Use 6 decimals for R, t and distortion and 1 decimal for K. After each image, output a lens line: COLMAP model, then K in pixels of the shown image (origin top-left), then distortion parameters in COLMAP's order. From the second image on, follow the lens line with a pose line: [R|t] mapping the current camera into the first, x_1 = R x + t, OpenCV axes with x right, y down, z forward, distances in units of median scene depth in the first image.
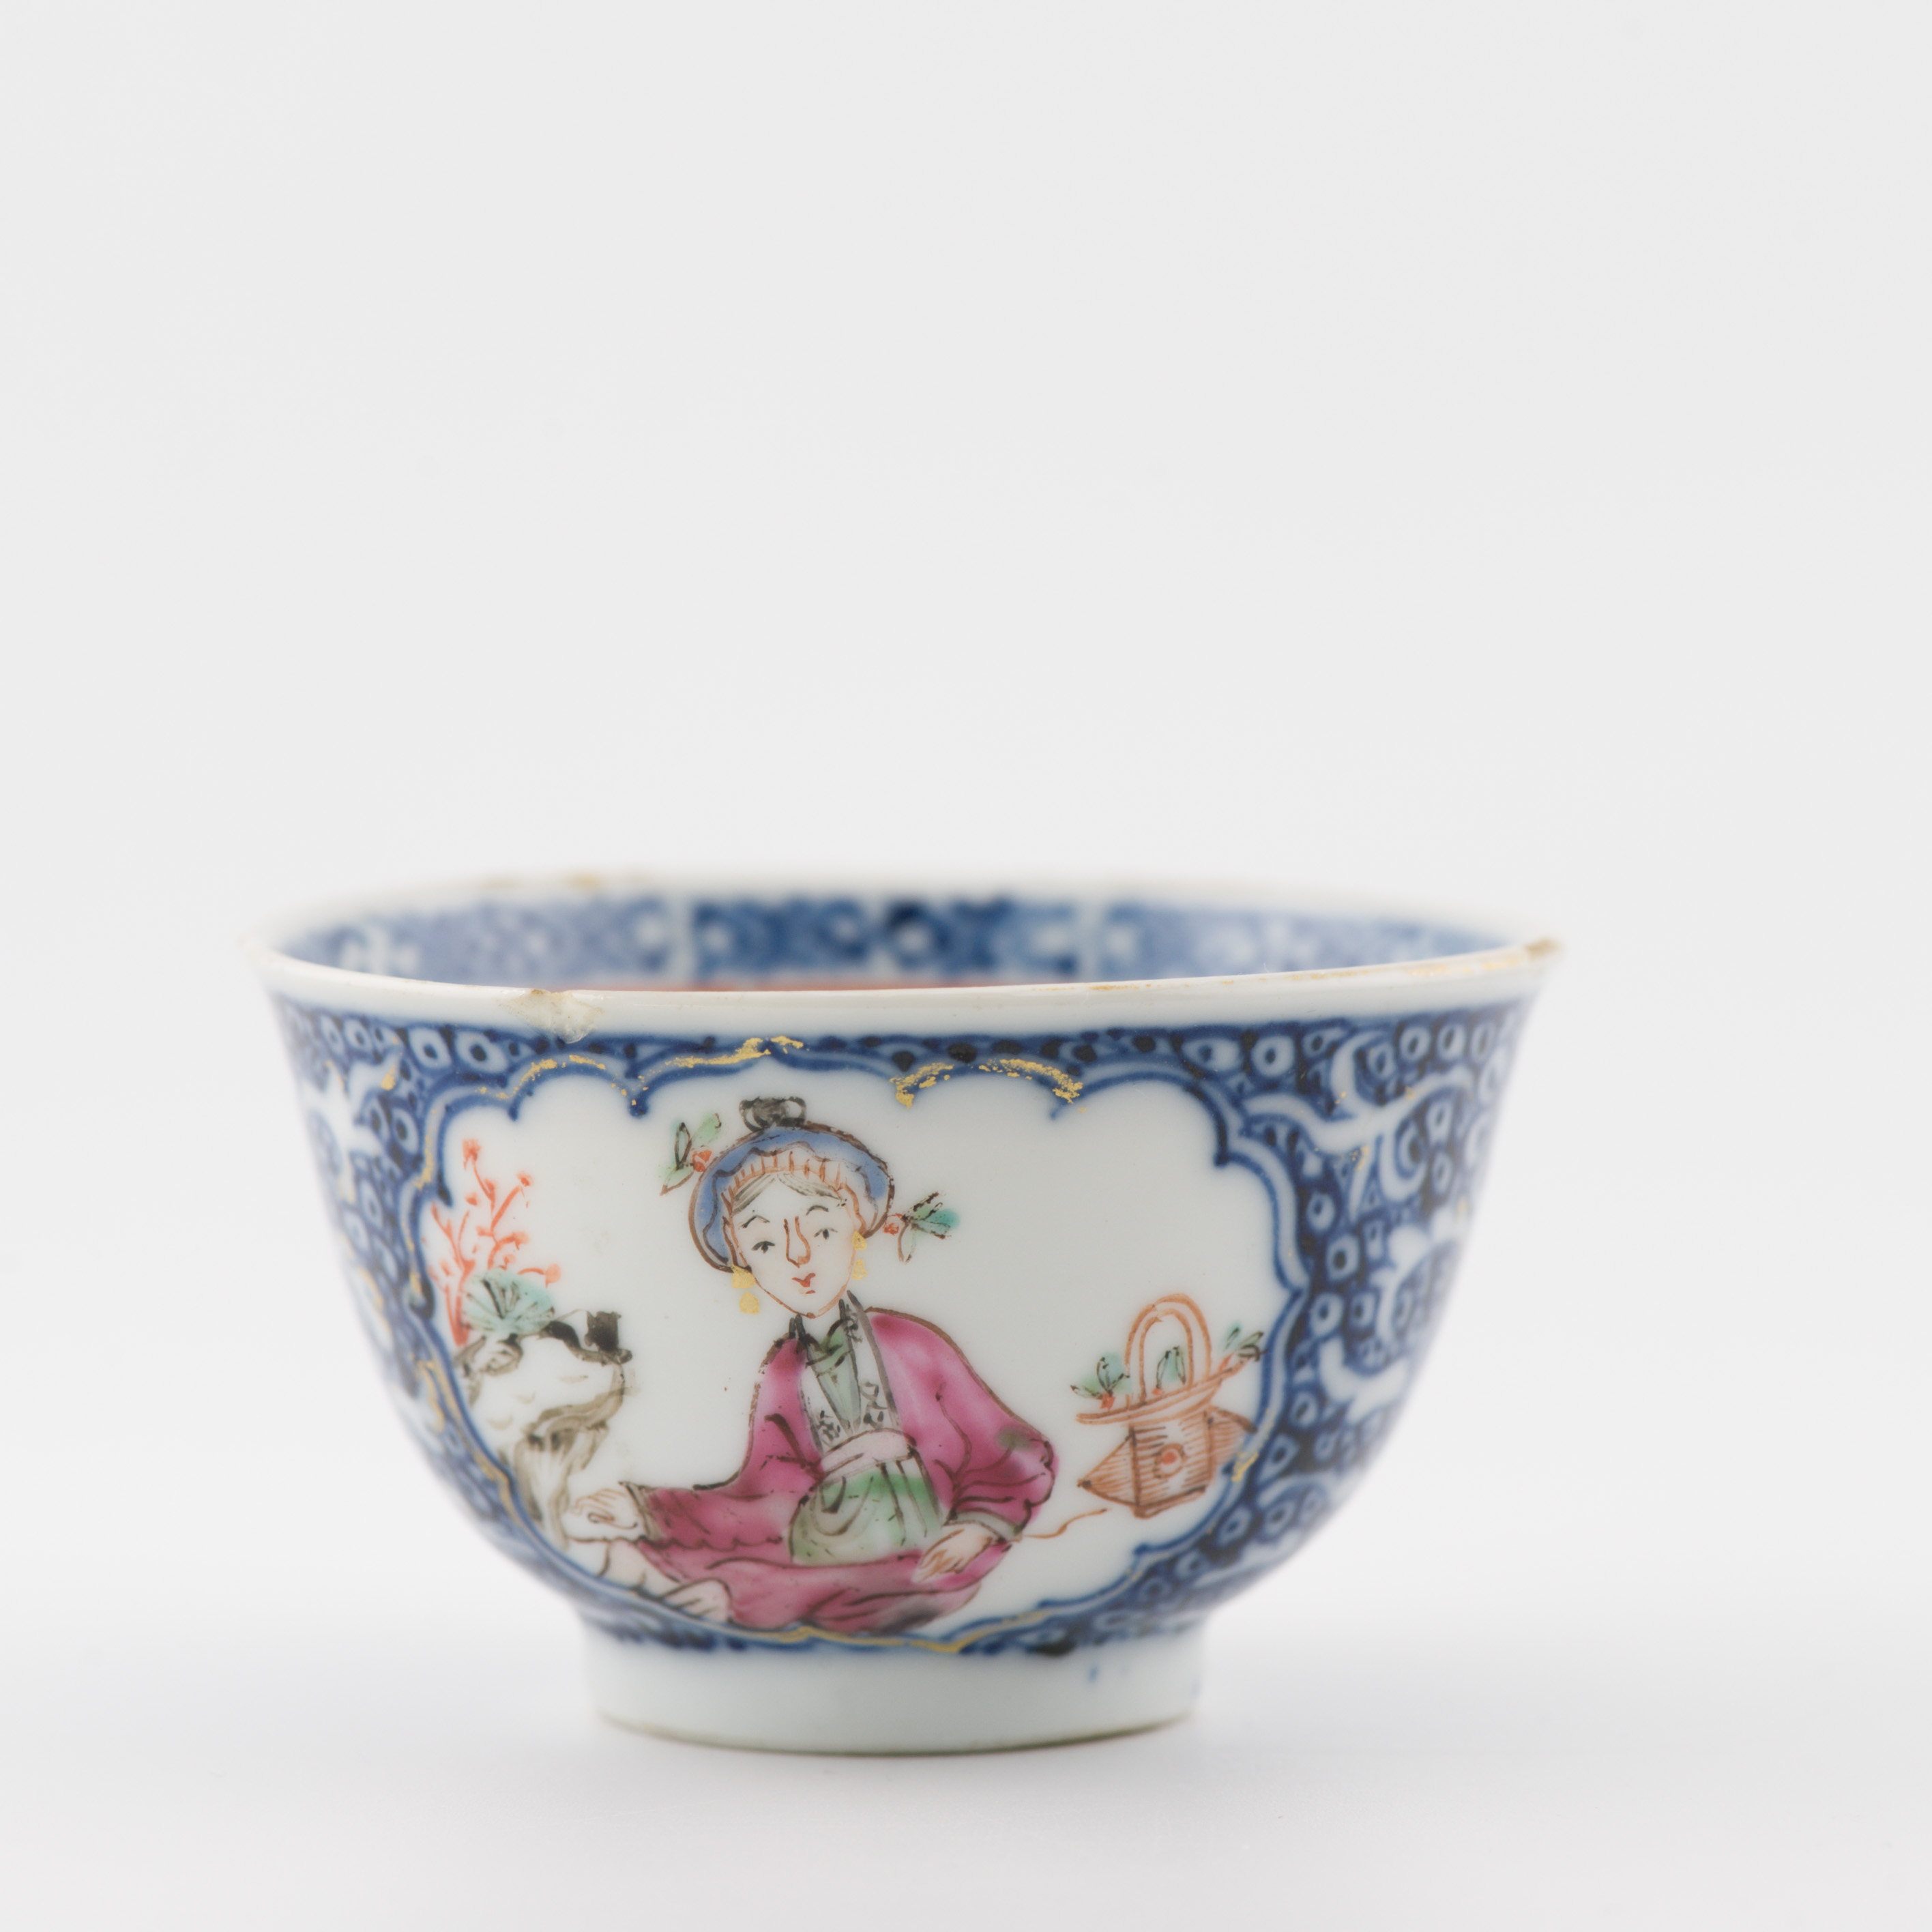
lens RADIAL K [[11346.7, 0, 966.0], [0, 11346.7, 966.0], [0, 0, 1]] dist [-0.588391, -35.612948]
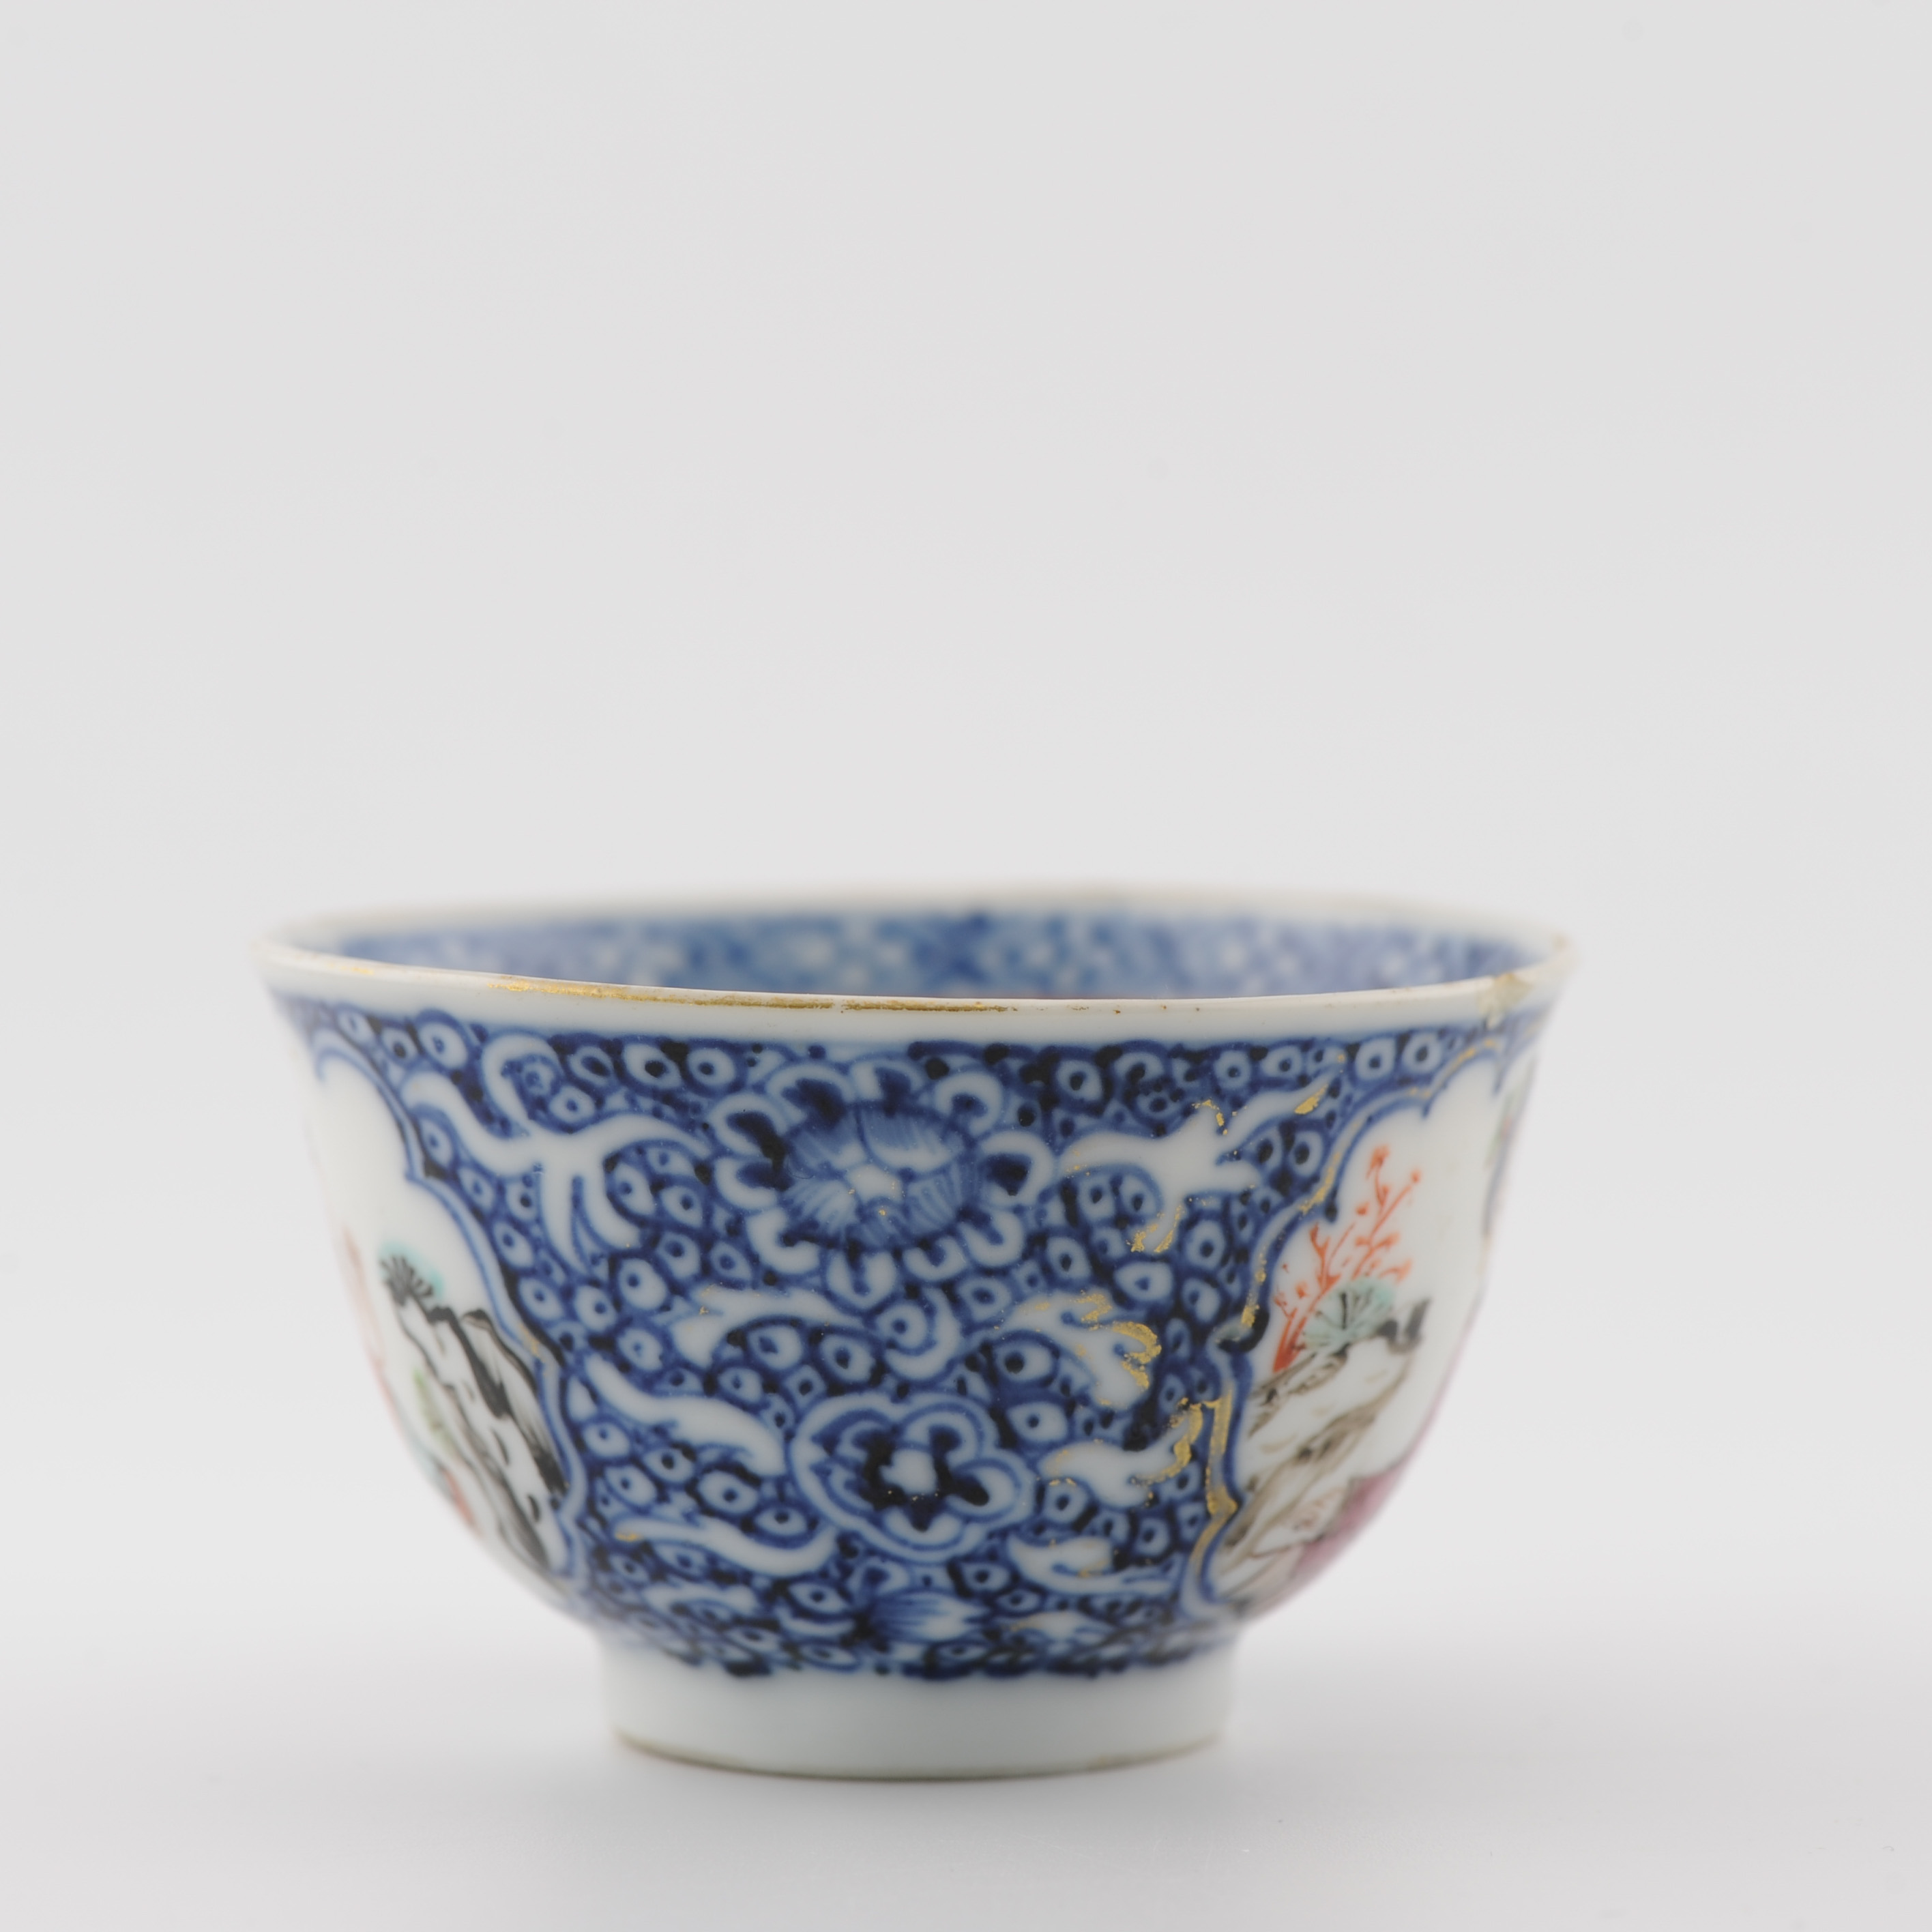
lens RADIAL K [[11346.7, 0, 966.0], [0, 11346.7, 966.0], [0, 0, 1]] dist [-0.588391, -35.612948]
pose [[0.018460, -0.088615, 0.995895, -1.025372], [0.094520, 0.991758, 0.086495, -0.089033], [-0.995352, 0.092535, 0.026684, 1.008156]]
